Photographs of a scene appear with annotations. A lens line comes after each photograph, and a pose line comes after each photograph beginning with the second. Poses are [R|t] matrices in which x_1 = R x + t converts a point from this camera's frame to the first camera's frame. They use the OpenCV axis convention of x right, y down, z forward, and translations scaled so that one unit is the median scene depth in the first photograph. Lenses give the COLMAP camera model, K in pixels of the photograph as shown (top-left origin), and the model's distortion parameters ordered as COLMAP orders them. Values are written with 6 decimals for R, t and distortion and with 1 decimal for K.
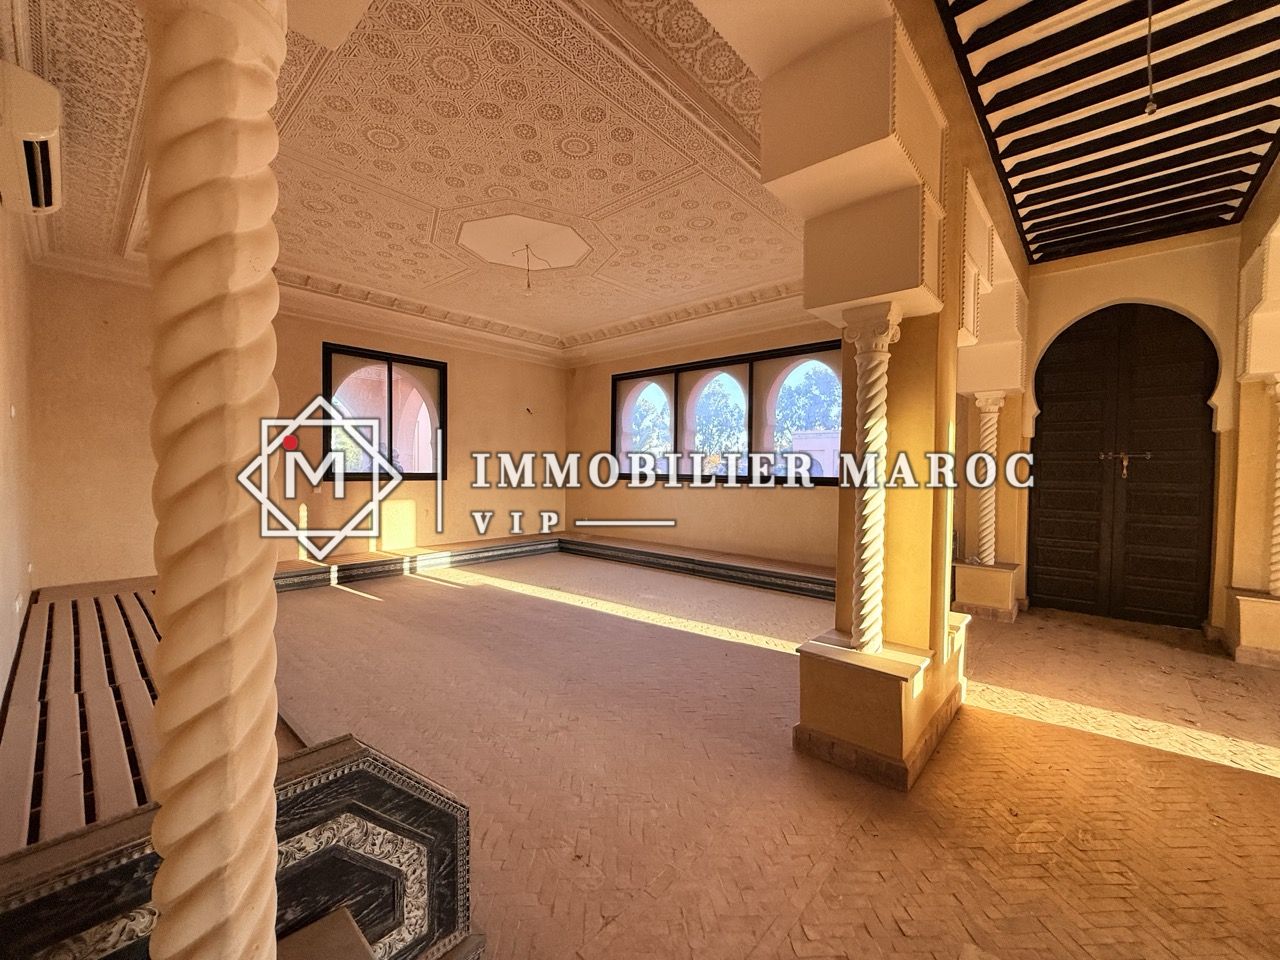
lens RADIAL K [[512.2, 0, 639.5], [0, 512.2, 482.0], [0, 0, 1]] dist [-0.000043, -0.000007]
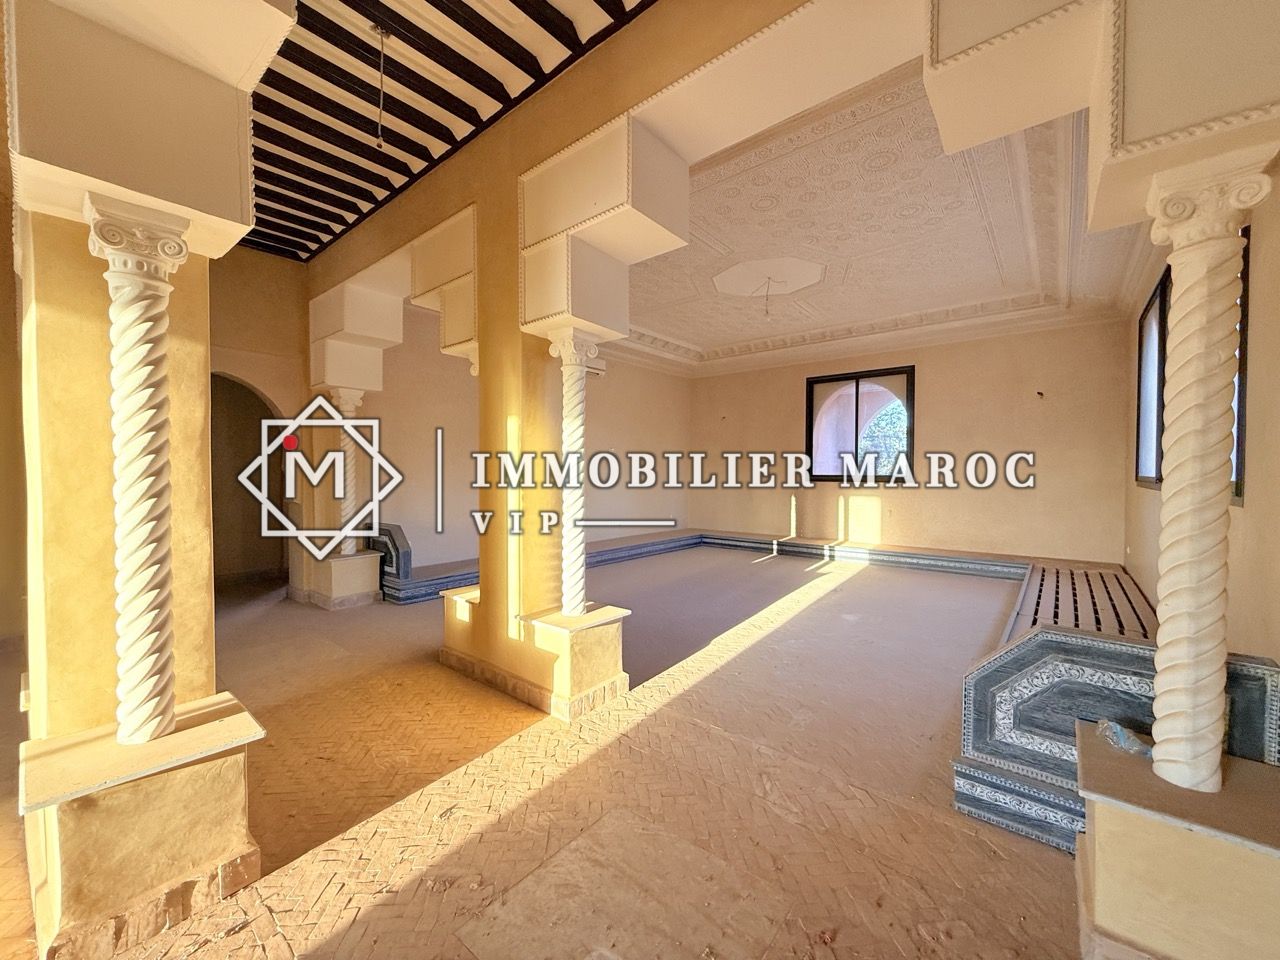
lens RADIAL K [[512.2, 0, 638.4], [0, 512.2, 482.4], [0, 0, 1]] dist [-0.000043, -0.000007]
pose [[0.037964, 0.011340, -0.999215, 1.207188], [-0.027006, 0.999582, 0.010319, -0.001084], [0.998914, 0.026593, 0.038254, 0.862883]]
